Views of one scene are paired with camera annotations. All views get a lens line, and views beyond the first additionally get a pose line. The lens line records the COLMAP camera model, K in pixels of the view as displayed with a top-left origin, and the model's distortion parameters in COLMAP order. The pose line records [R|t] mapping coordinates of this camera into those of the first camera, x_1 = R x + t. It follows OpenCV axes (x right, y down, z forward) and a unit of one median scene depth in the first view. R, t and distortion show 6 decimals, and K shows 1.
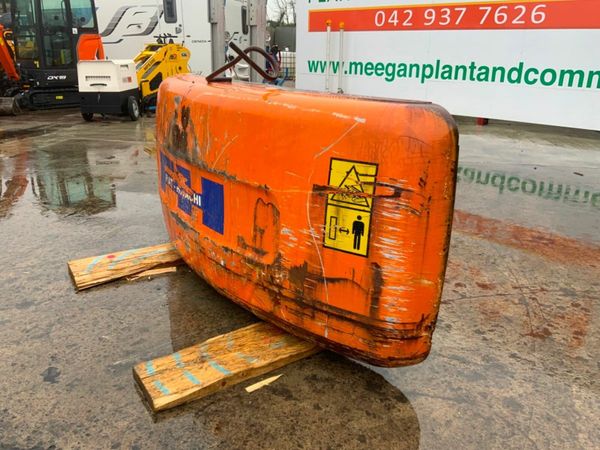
lens RADIAL K [[500.6, 0, 300.7], [0, 500.6, 224.2], [0, 0, 1]] dist [0.026480, -0.052617]
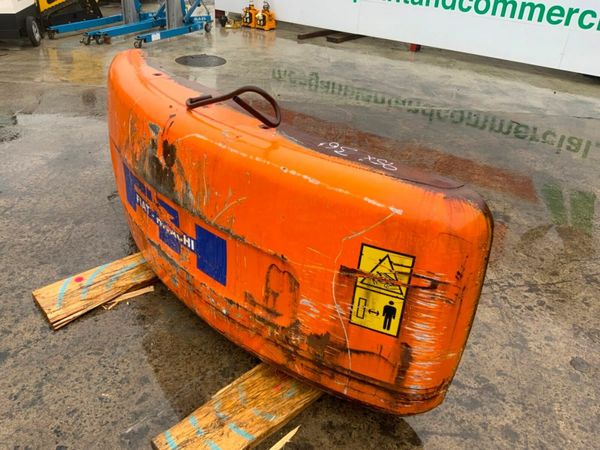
lens RADIAL K [[500.6, 0, 300.3], [0, 500.6, 225.1], [0, 0, 1]] dist [0.026480, -0.052617]
pose [[0.984905, -0.057106, 0.163407, -0.173691], [0.022919, 0.978724, 0.203897, -0.300698], [-0.171574, -0.197075, 0.965258, 0.083684]]
